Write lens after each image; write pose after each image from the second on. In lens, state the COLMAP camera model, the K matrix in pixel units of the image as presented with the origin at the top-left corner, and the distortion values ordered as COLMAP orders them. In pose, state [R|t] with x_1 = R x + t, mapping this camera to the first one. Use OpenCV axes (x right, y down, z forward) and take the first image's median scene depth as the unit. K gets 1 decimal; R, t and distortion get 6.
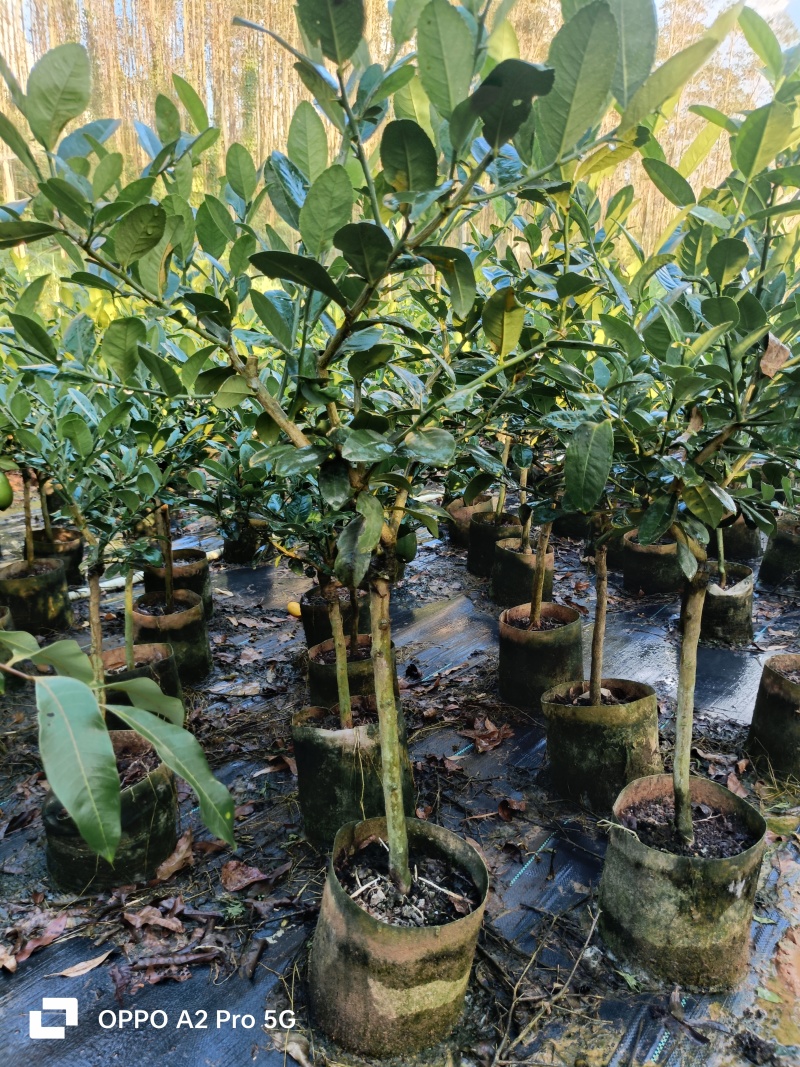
lens RADIAL K [[804.0, 0, 389.5], [0, 804.0, 536.7], [0, 0, 1]] dist [0.013521, -0.001959]
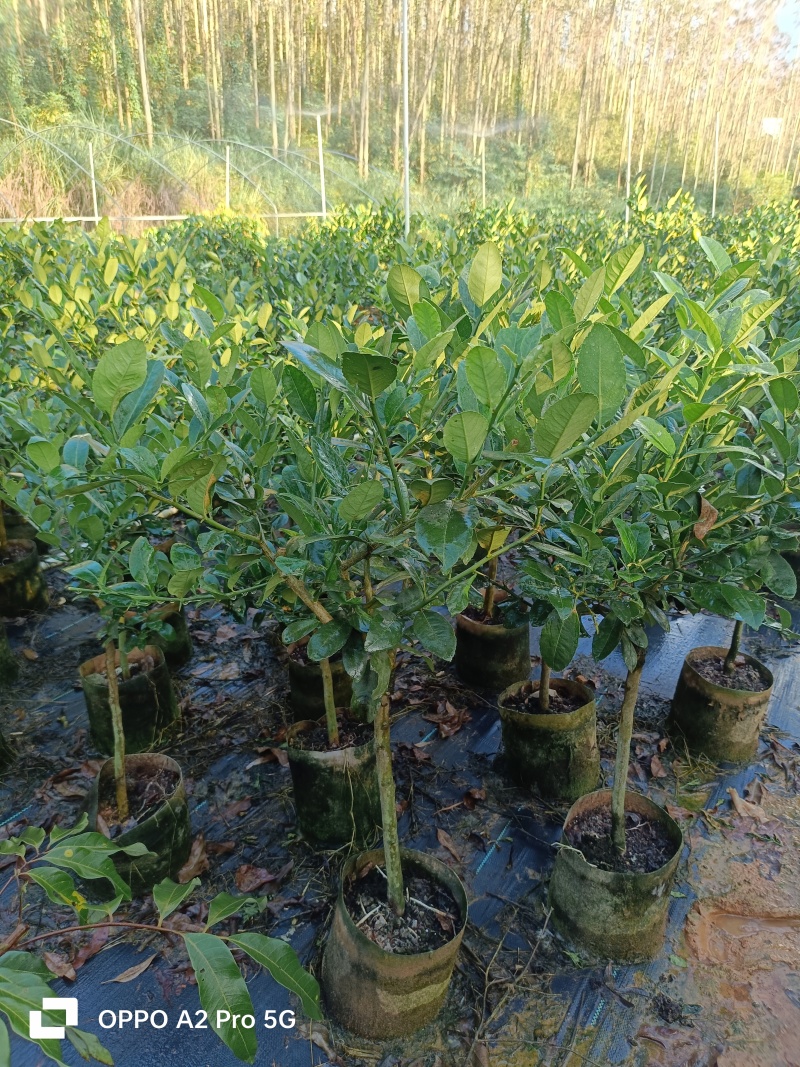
lens RADIAL K [[799.2, 0, 387.7], [0, 799.2, 531.8], [0, 0, 1]] dist [0.007650, -0.001012]
pose [[0.996537, -0.027251, 0.078564, -0.062270], [0.015152, 0.988467, 0.150679, -0.250861], [-0.081764, -0.148966, 0.985456, -0.099515]]
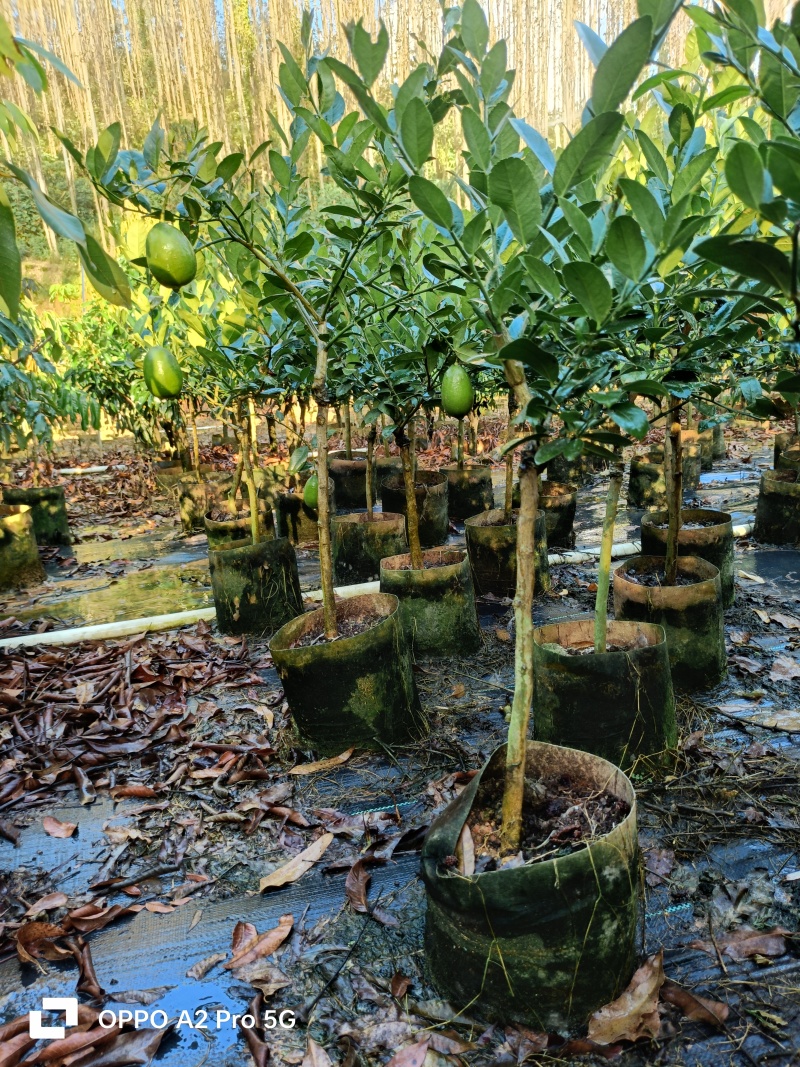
lens RADIAL K [[804.0, 0, 389.5], [0, 804.0, 536.7], [0, 0, 1]] dist [0.013521, -0.001959]
pose [[0.809677, 0.087933, -0.580251, -0.109158], [-0.086323, 0.995802, 0.030453, 0.083176], [0.580493, 0.025432, 0.813868, 0.465809]]
